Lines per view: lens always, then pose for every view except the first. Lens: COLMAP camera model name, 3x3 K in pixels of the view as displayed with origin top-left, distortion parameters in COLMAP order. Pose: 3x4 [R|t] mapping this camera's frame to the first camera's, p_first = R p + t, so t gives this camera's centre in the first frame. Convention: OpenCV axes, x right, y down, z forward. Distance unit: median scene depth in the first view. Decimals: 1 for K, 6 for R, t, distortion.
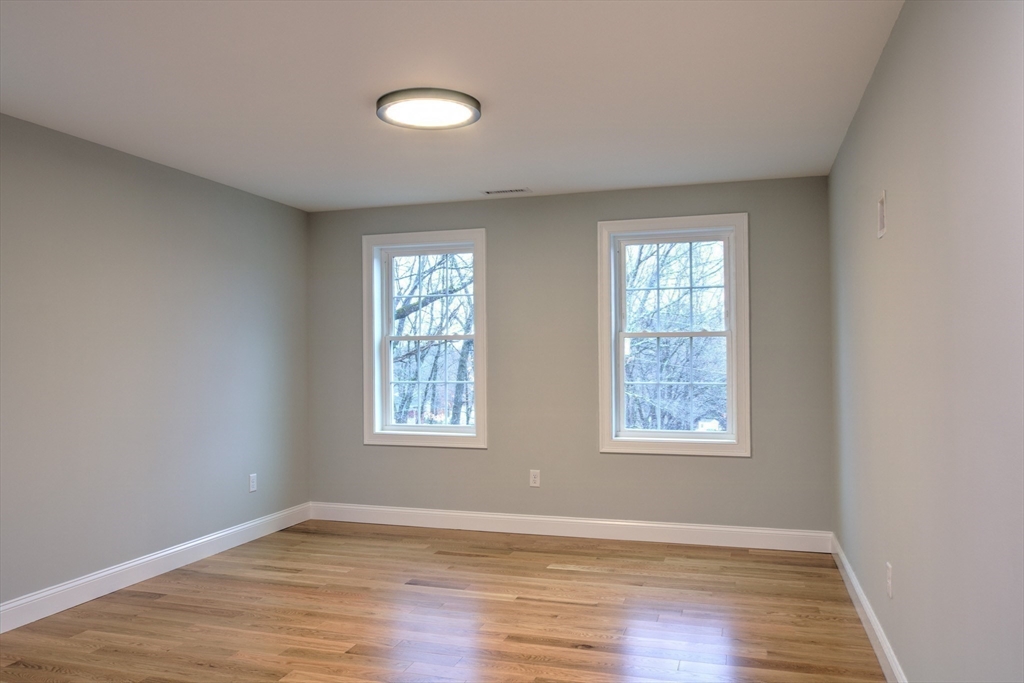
lens RADIAL K [[752.0, 0, 515.7], [0, 752.0, 348.1], [0, 0, 1]] dist [-0.008811, 0.003031]
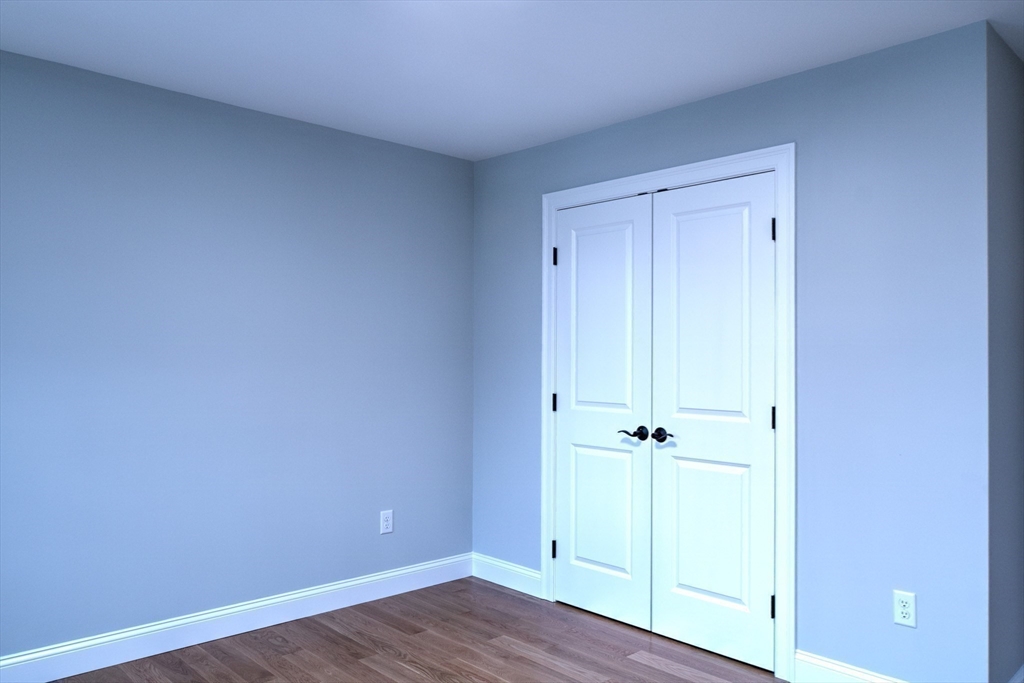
lens RADIAL K [[752.0, 0, 515.7], [0, 752.0, 348.1], [0, 0, 1]] dist [-0.008811, 0.003031]
pose [[0.871466, 0.007226, -0.490403, 0.128475], [-0.006643, 0.999974, 0.002930, 0.000124], [0.490412, 0.000704, 0.871491, 0.373370]]
